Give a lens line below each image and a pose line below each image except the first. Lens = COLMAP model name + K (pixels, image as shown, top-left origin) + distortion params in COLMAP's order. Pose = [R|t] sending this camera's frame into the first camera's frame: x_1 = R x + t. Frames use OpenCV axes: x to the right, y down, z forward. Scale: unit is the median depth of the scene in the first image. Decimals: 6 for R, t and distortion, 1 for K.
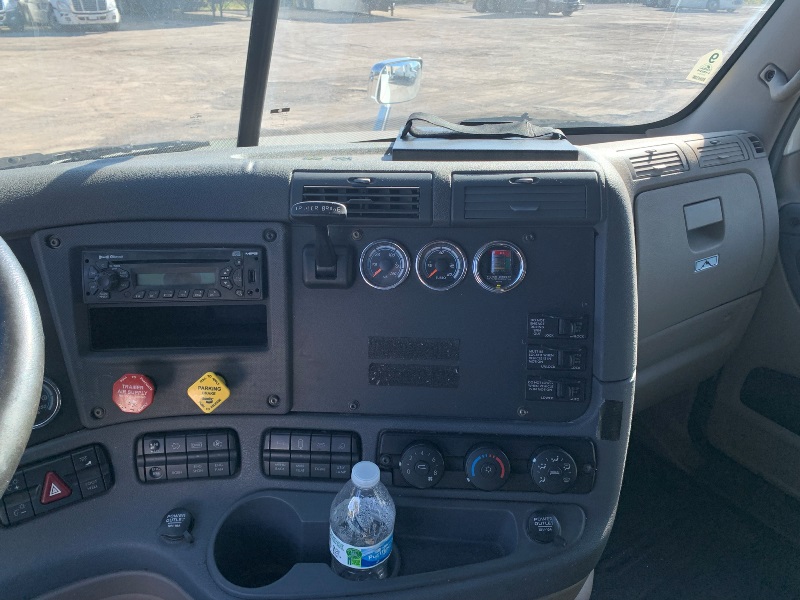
lens RADIAL K [[621.9, 0, 400.0], [0, 621.9, 300.0], [0, 0, 1]] dist [0.005926, -0.003740]
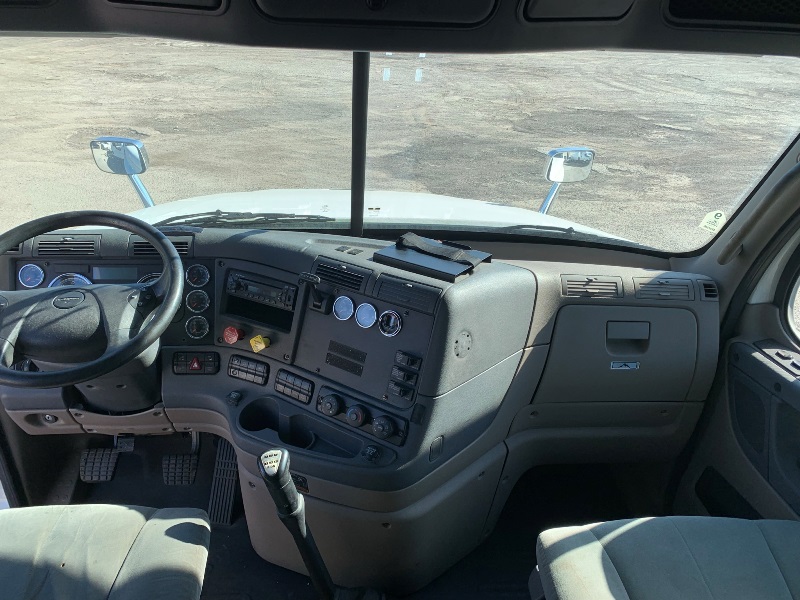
lens RADIAL K [[612.0, 0, 400.0], [0, 612.0, 300.0], [0, 0, 1]] dist [0.048464, -0.001870]
pose [[0.875364, 0.245050, -0.416760, 0.660597], [-0.252565, 0.966834, 0.037998, -0.140582], [0.412249, 0.071997, 0.908222, -0.524057]]
